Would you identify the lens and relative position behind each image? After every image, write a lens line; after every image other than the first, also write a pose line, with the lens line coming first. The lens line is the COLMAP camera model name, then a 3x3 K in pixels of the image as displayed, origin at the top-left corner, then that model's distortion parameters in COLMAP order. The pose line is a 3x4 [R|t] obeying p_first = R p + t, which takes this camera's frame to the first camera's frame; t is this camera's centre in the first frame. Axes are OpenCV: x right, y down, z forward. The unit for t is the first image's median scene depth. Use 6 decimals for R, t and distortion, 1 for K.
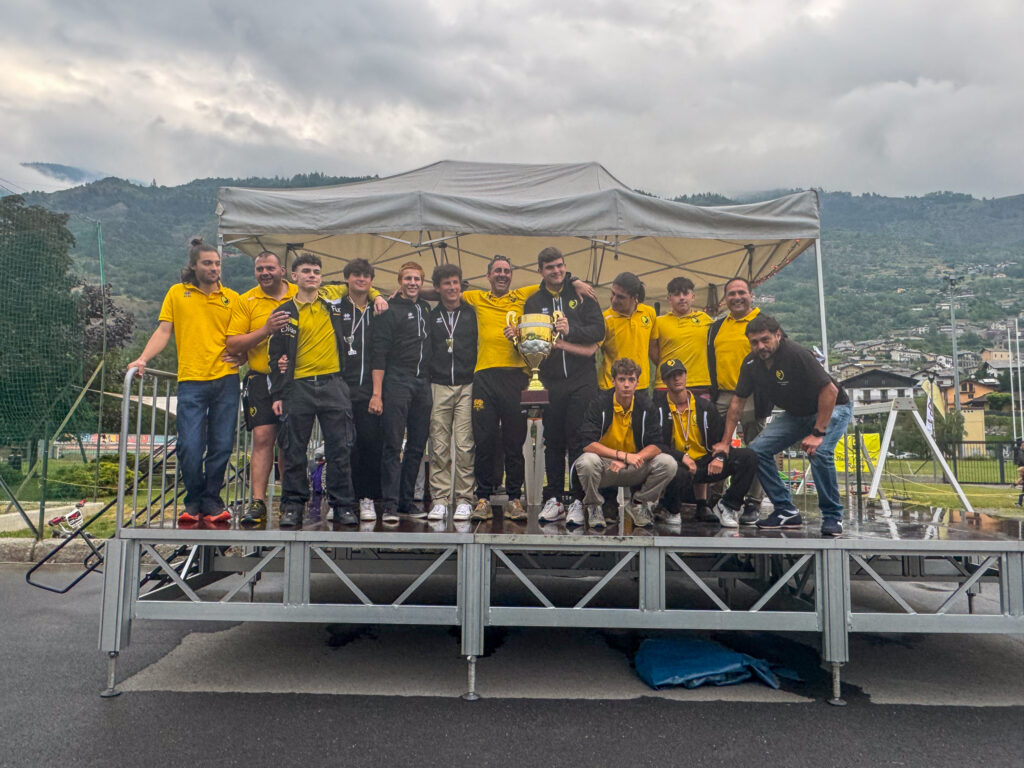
lens RADIAL K [[694.1, 0, 501.8], [0, 694.1, 387.6], [0, 0, 1]] dist [-0.002999, 0.001494]
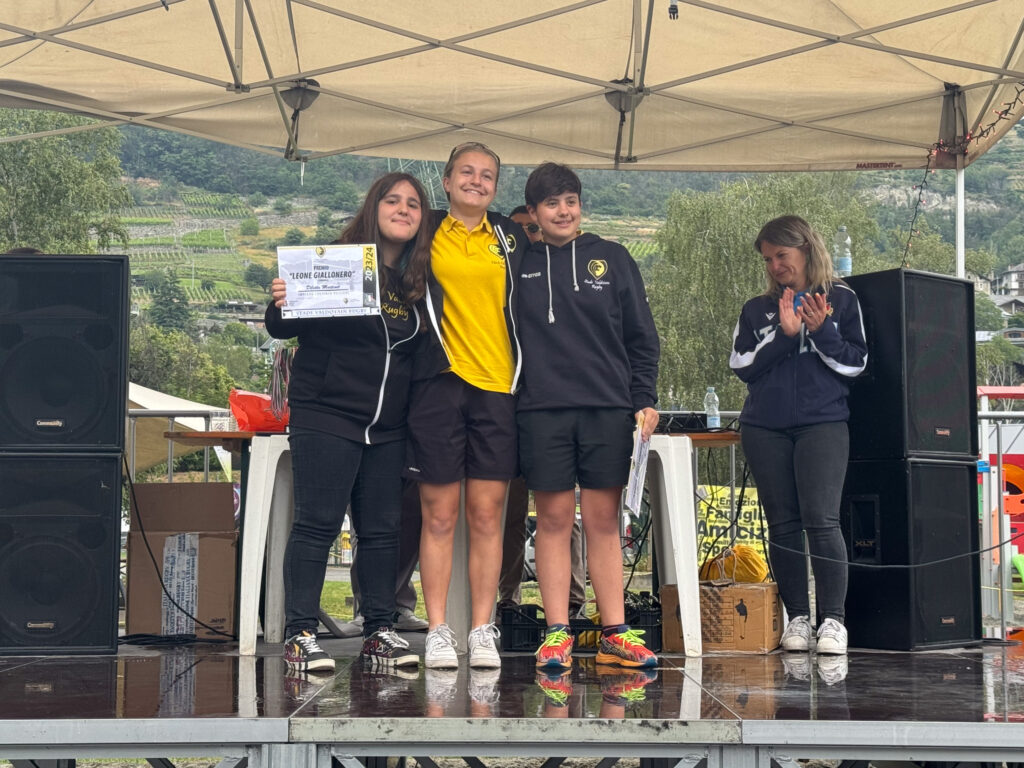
lens RADIAL K [[1842.2, 0, 512.9], [0, 1842.2, 399.9], [0, 0, 1]] dist [0.138827, 0.113943]
pose [[0.999554, -0.007133, 0.029000, 0.044449], [0.006610, 0.999814, 0.018117, 0.008611], [-0.029124, -0.017917, 0.999415, -0.042746]]
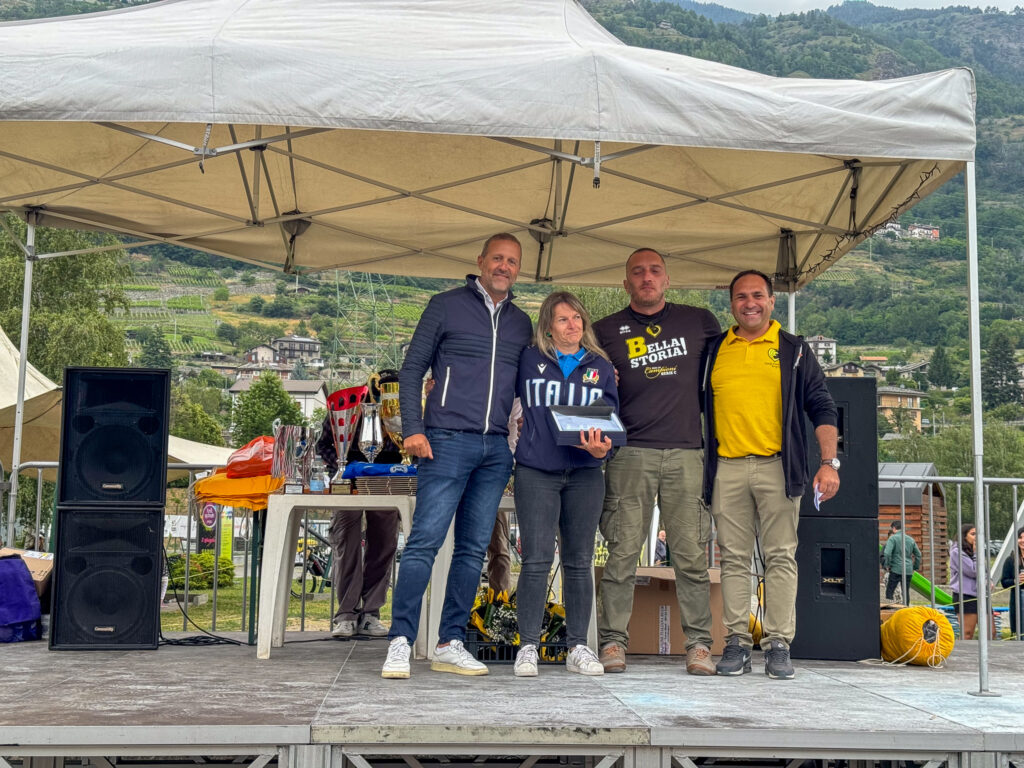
lens RADIAL K [[1434.6, 0, 511.7], [0, 1434.6, 391.7], [0, 0, 1]] dist [0.146206, -0.061653]
pose [[0.996026, 0.010946, 0.088387, 0.008932], [-0.010053, 0.999894, -0.010540, -0.022966], [-0.088493, 0.009610, 0.996030, -0.078135]]
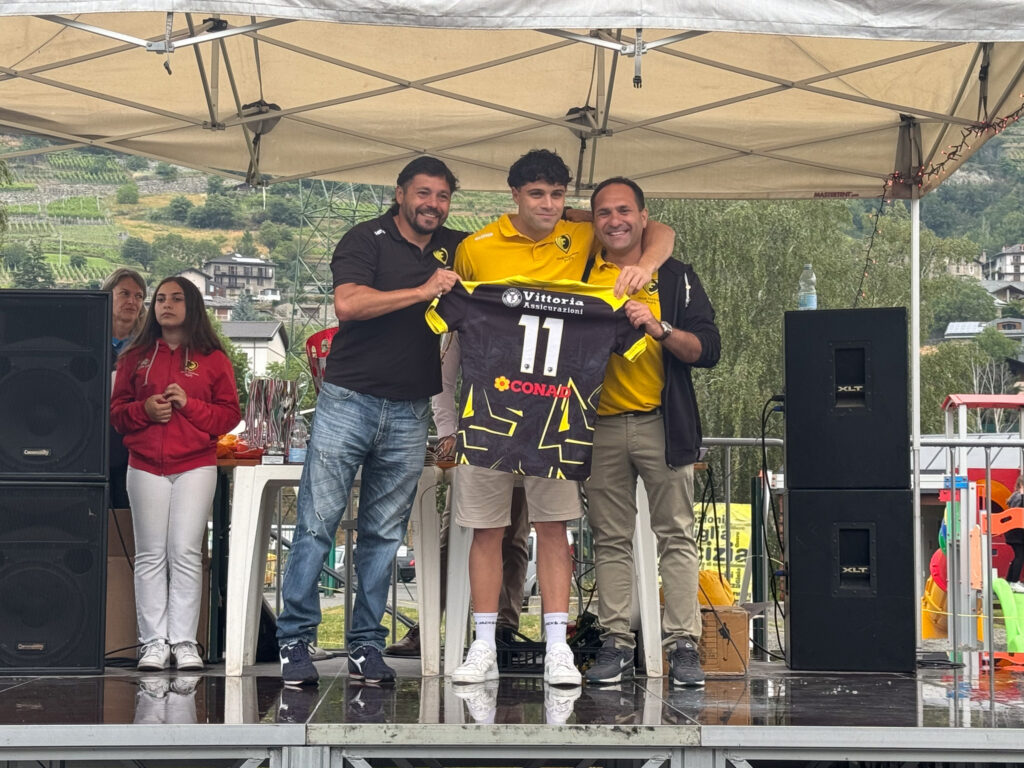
lens RADIAL K [[2146.6, 0, 505.0], [0, 2146.6, 384.9], [0, 0, 1]] dist [0.197465, -0.375572]
pose [[0.998030, -0.001954, 0.062713, 0.001220], [0.001144, 0.999915, 0.012960, -0.021382], [-0.062733, -0.012862, 0.997947, -0.311778]]
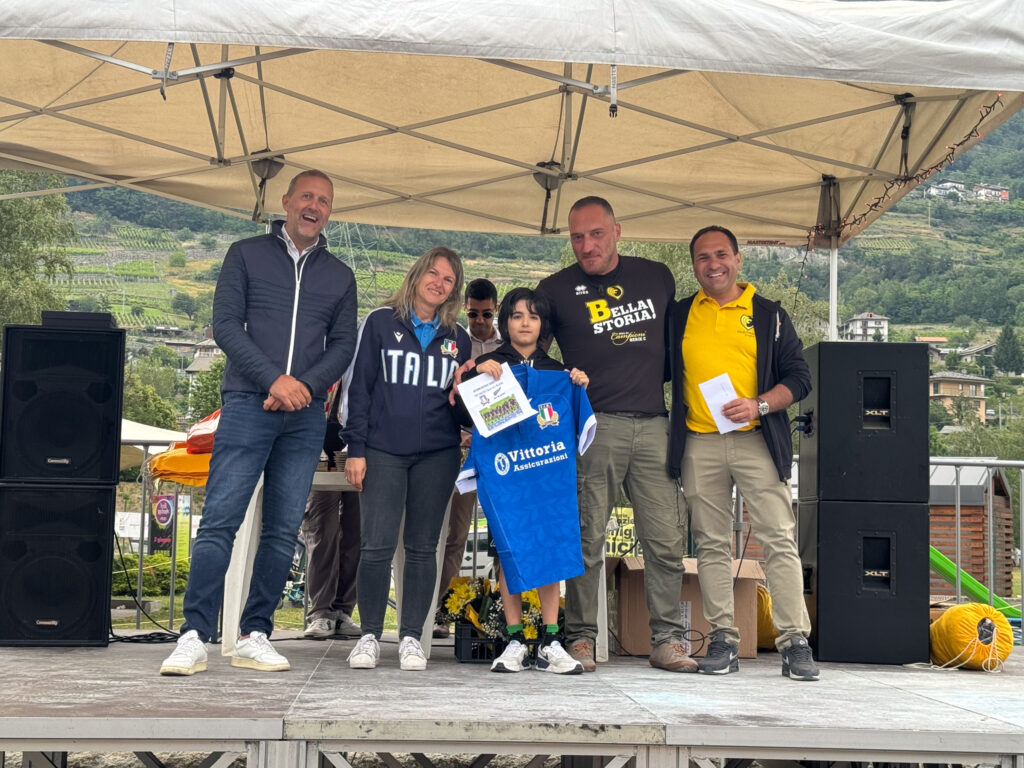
lens RADIAL K [[1659.5, 0, 513.4], [0, 1659.5, 398.0], [0, 0, 1]] dist [0.141787, -0.025807]
pose [[0.995874, 0.017119, 0.089117, 0.007601], [-0.017451, 0.999843, 0.002949, -0.007141], [-0.089052, -0.004492, 0.996017, -0.096204]]
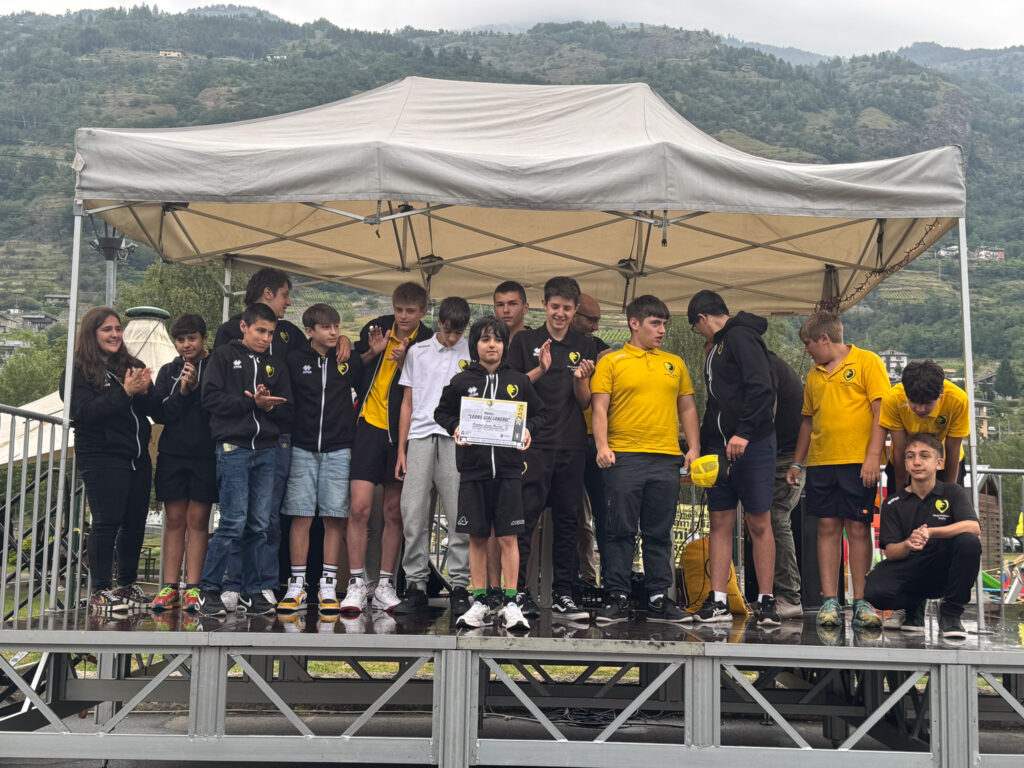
lens RADIAL K [[1293.8, 0, 507.6], [0, 1293.8, 389.9], [0, 0, 1]] dist [0.210678, -0.473147]
pose [[0.999873, 0.009576, 0.012705, -0.005141], [-0.009332, 0.999773, -0.019131, -0.016142], [-0.012885, 0.019010, 0.999736, -0.282080]]
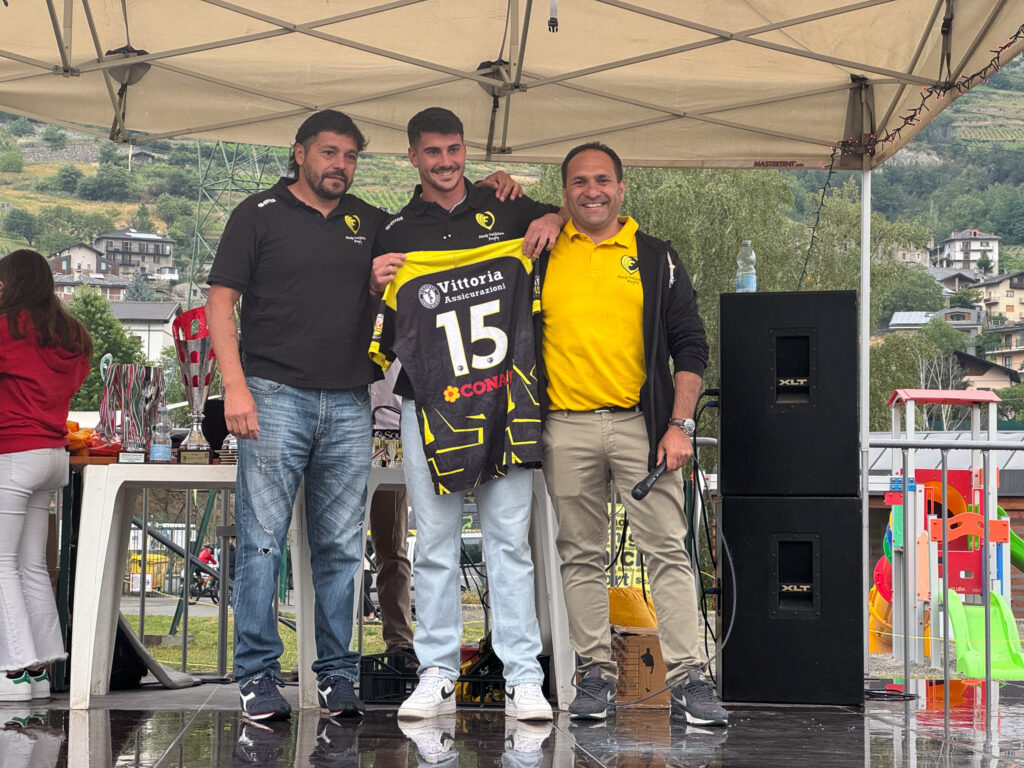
lens RADIAL K [[2300.9, 0, 512.0], [0, 2300.9, 384.0], [0, 0, 1]] dist [0.172182, 0.769462]
pose [[0.994778, 0.007745, 0.101768, 0.020424], [-0.009526, 0.999810, 0.017032, -0.020459], [-0.101616, -0.017913, 0.994662, -0.215690]]
